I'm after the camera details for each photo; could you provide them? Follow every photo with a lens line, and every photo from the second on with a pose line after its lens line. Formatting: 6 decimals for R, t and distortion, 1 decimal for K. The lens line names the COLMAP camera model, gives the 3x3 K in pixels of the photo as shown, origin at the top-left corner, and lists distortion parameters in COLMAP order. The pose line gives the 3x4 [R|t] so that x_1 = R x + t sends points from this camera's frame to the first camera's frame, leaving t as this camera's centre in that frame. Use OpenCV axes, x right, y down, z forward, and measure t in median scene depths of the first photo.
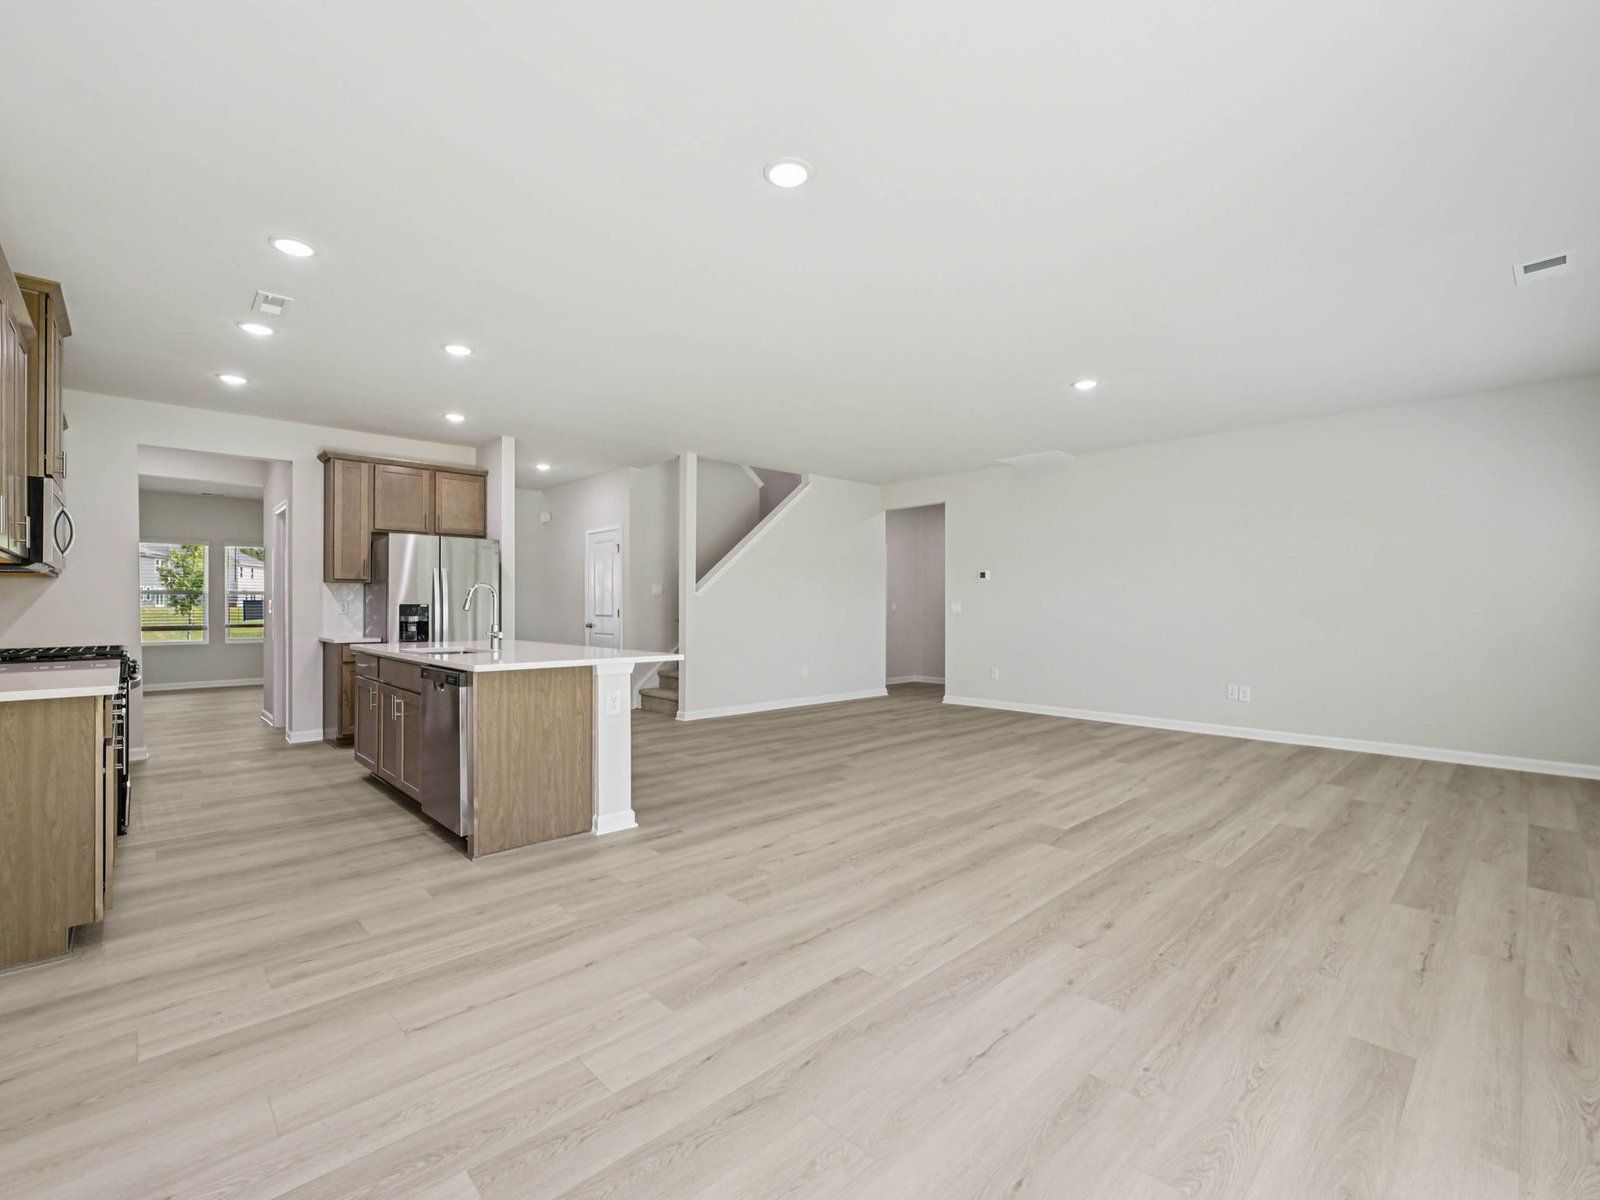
lens RADIAL K [[712.1, 0, 800.0], [0, 712.1, 600.0], [0, 0, 1]] dist [-0.017160, 0.000338]
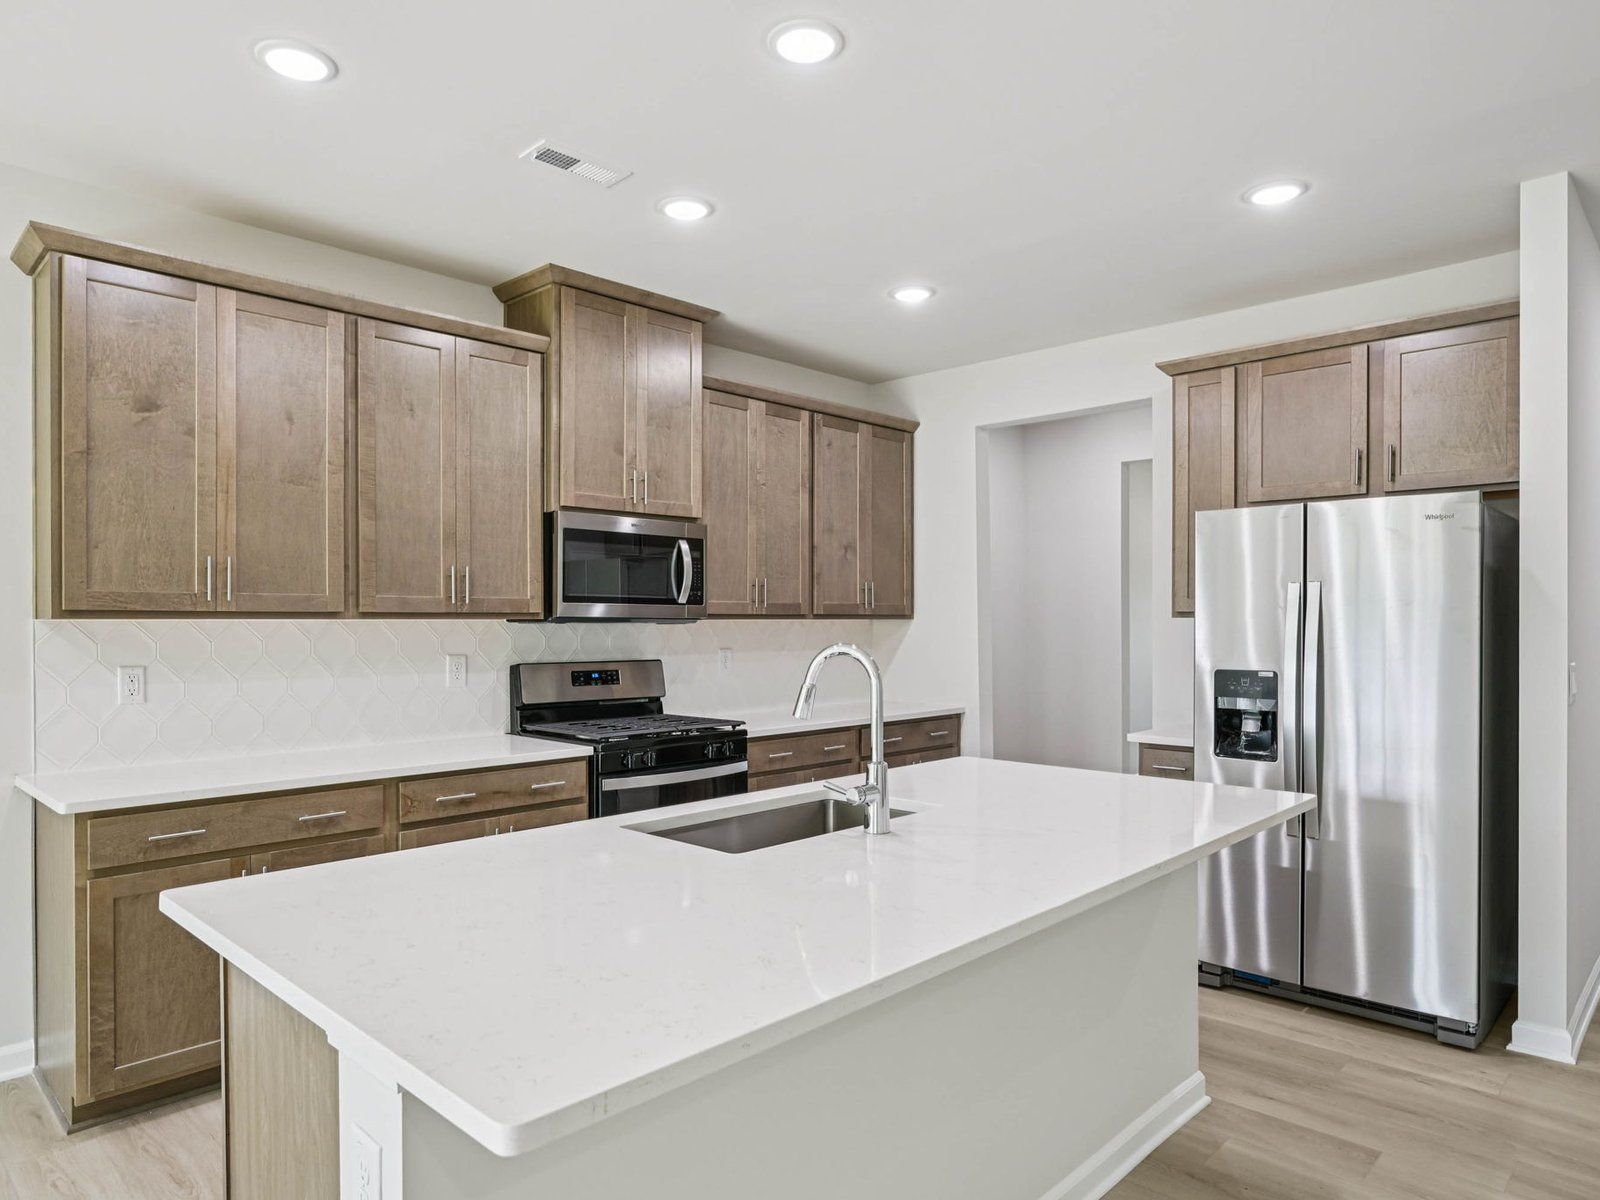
lens RADIAL K [[1001.8, 0, 799.8], [0, 1001.8, 620.6], [0, 0, 1]] dist [-0.027440, -0.000265]
pose [[0.041994, -0.000564, -0.999118, 0.062066], [0.009094, 0.999959, -0.000182, -0.035696], [0.999076, -0.009078, 0.041997, 0.955114]]
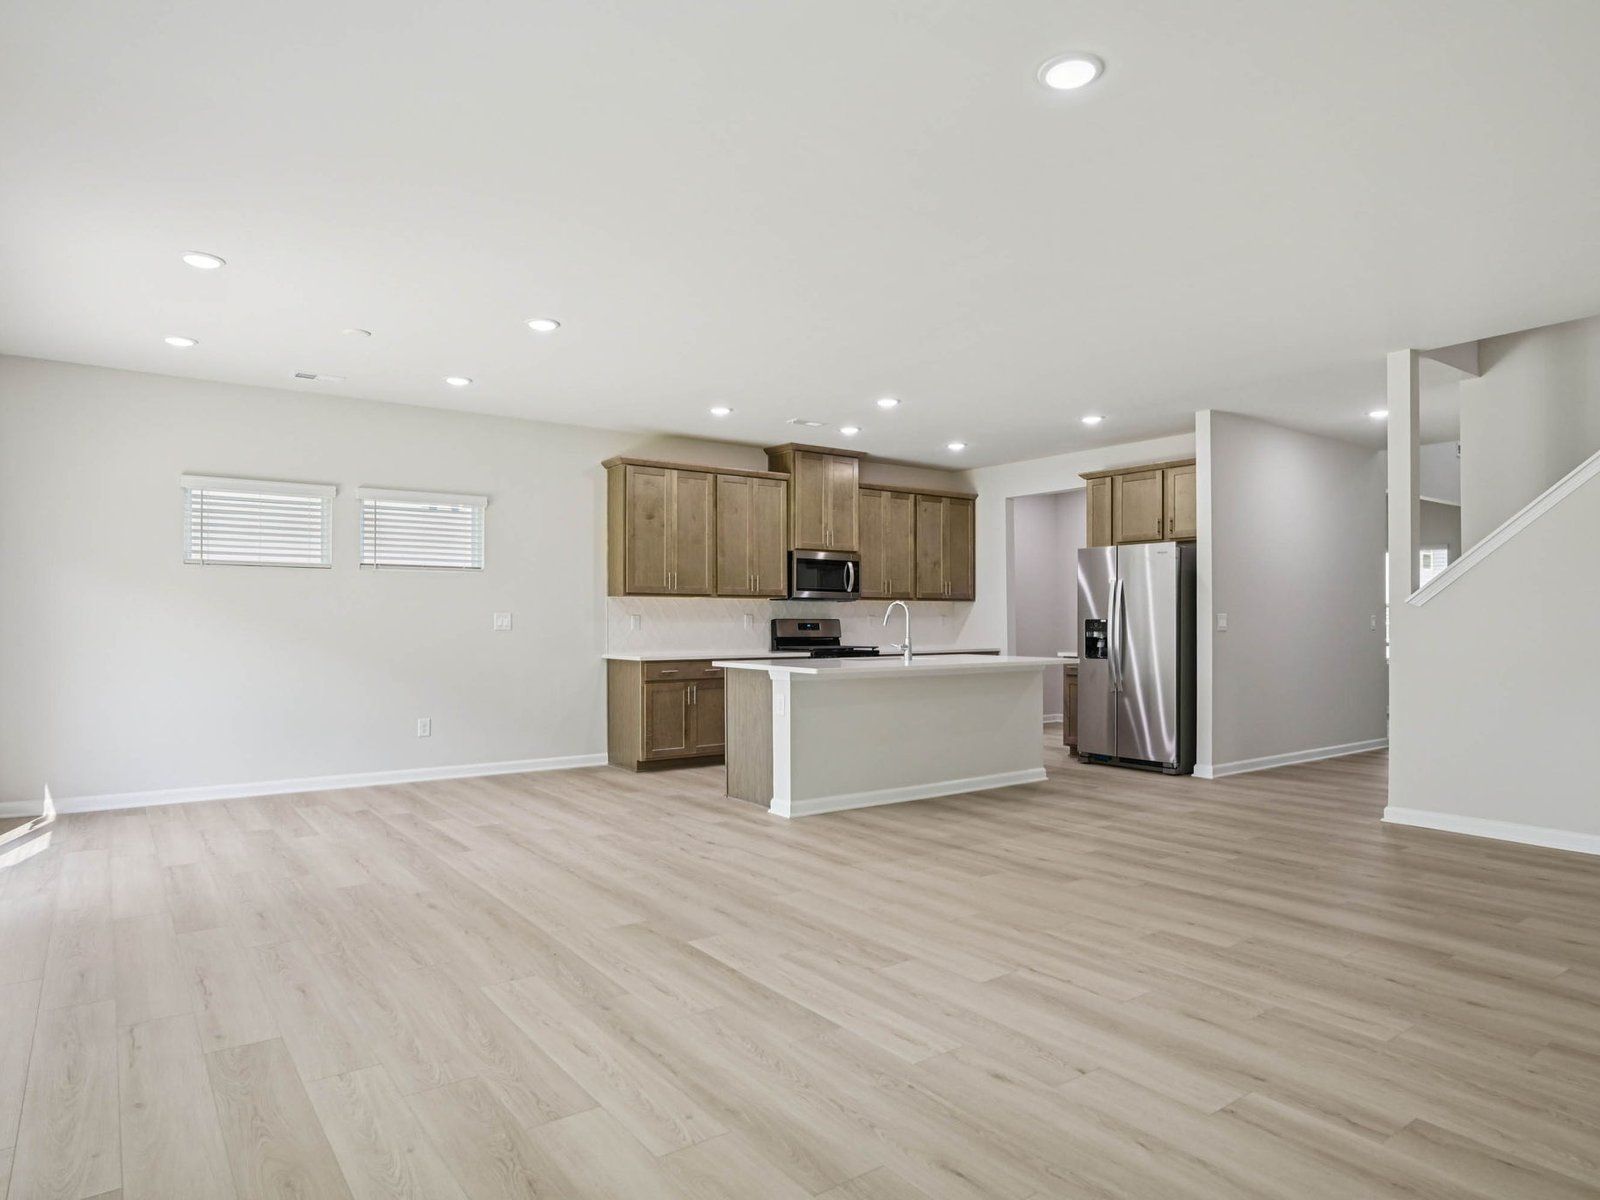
lens RADIAL K [[970.8, 0, 800.0], [0, 970.8, 600.0], [0, 0, 1]] dist [-0.033378, 0.001221]
pose [[-0.132153, -0.021992, -0.990985, 1.102705], [0.007343, 0.999705, -0.023164, 0.009889], [0.991202, -0.010338, -0.131953, 1.047278]]
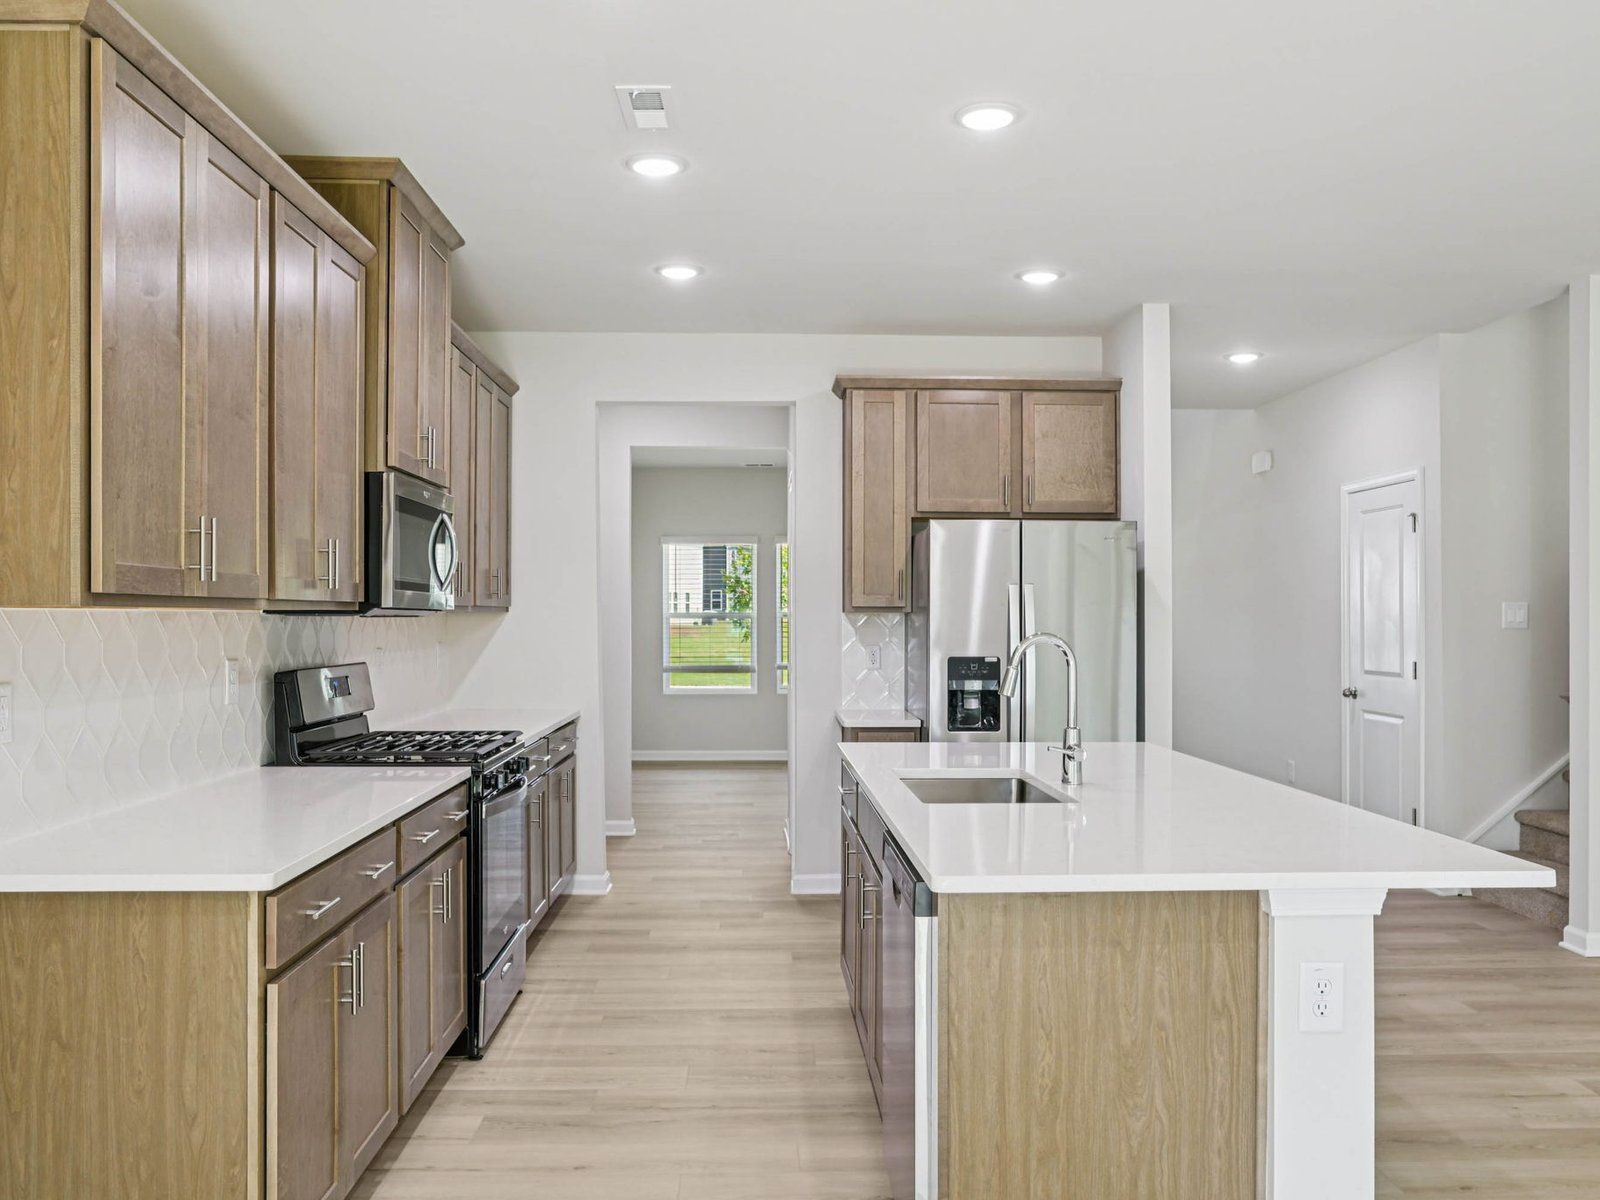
lens RADIAL K [[1293.2, 0, 791.7], [0, 1293.2, 609.2], [0, 0, 1]] dist [-0.071713, 0.090043]
pose [[0.744375, -0.001804, -0.667759, -0.029547], [0.003329, 0.999994, 0.001010, -0.040197], [0.667753, -0.002974, 0.744377, 0.299280]]
